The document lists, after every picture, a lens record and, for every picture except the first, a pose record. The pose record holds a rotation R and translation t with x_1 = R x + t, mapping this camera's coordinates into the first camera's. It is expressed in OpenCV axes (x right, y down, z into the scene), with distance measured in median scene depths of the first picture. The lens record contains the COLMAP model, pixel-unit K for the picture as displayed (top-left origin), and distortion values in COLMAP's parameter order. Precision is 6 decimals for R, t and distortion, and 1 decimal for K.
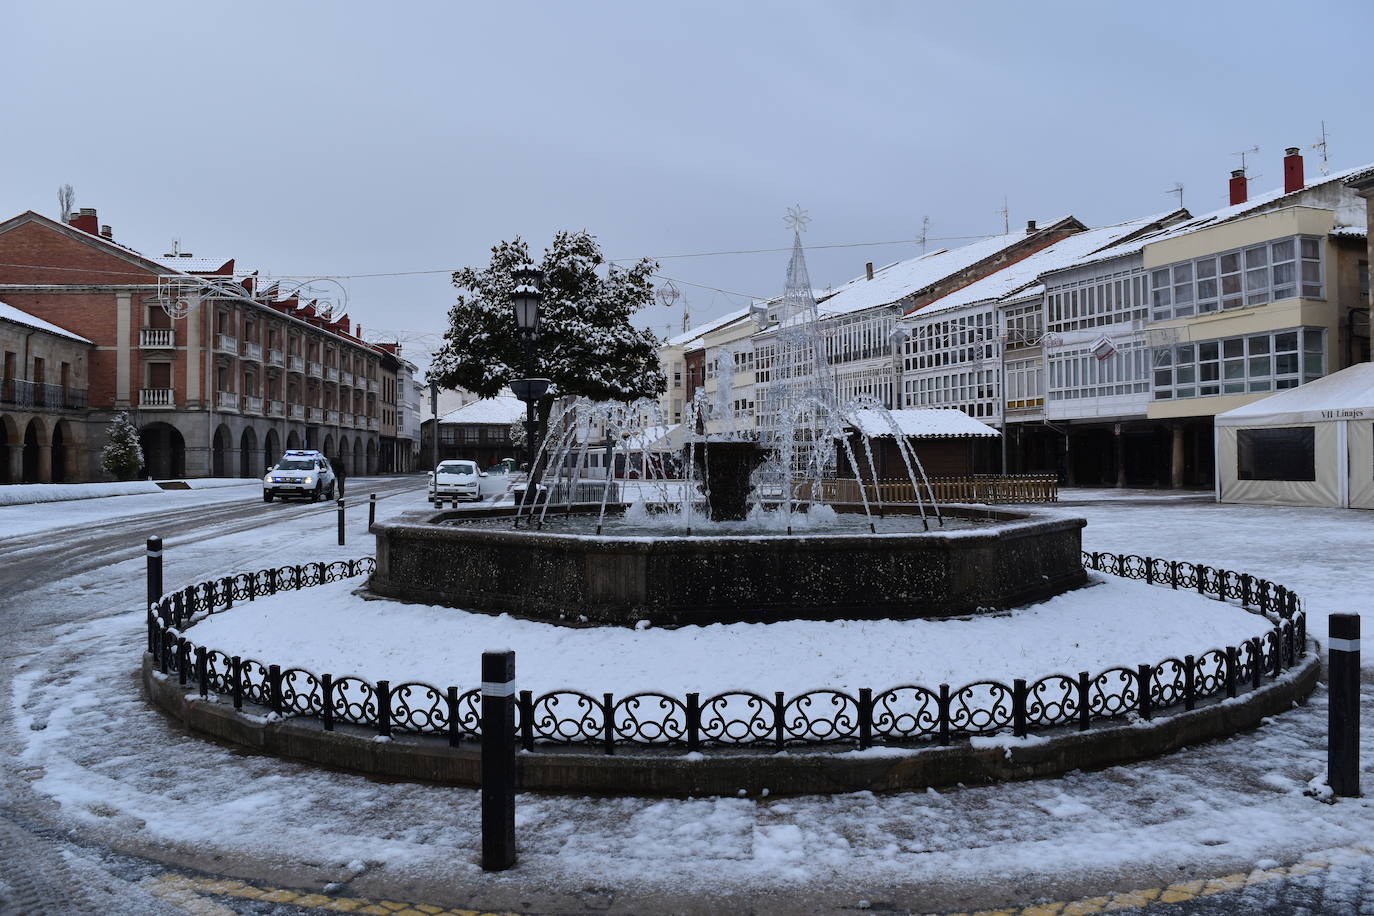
lens RADIAL K [[1076.6, 0, 687.0], [0, 1076.6, 458.0], [0, 0, 1]] dist [-0.072222, -0.002154]
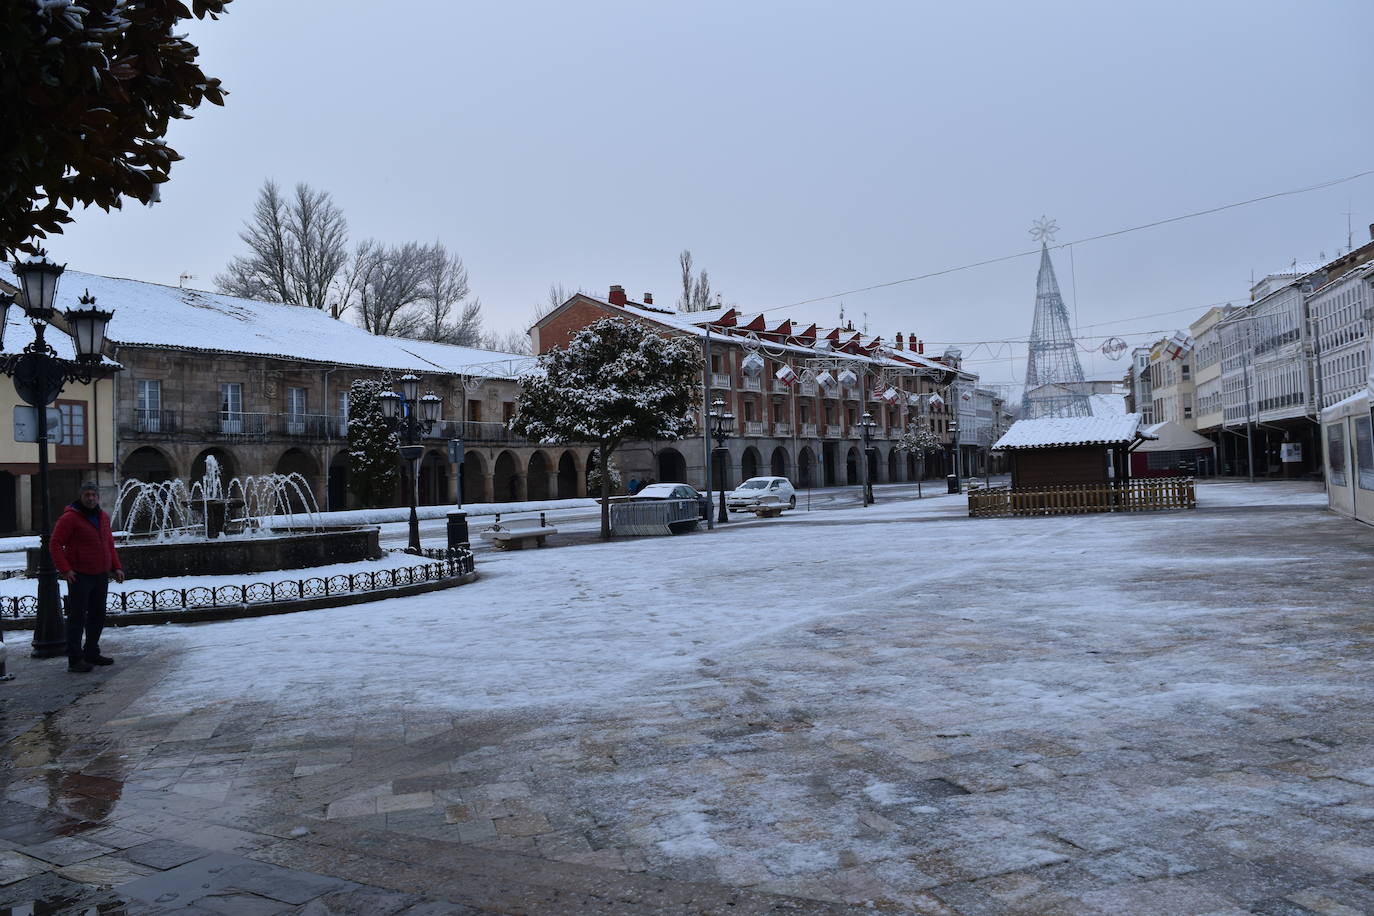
lens RADIAL K [[1076.6, 0, 687.0], [0, 1076.6, 458.0], [0, 0, 1]] dist [-0.072222, -0.002154]
pose [[0.794215, -0.038649, -0.606407, 0.268702], [0.038989, 0.999160, -0.012616, -0.004396], [0.606385, -0.013623, 0.795055, -0.007137]]
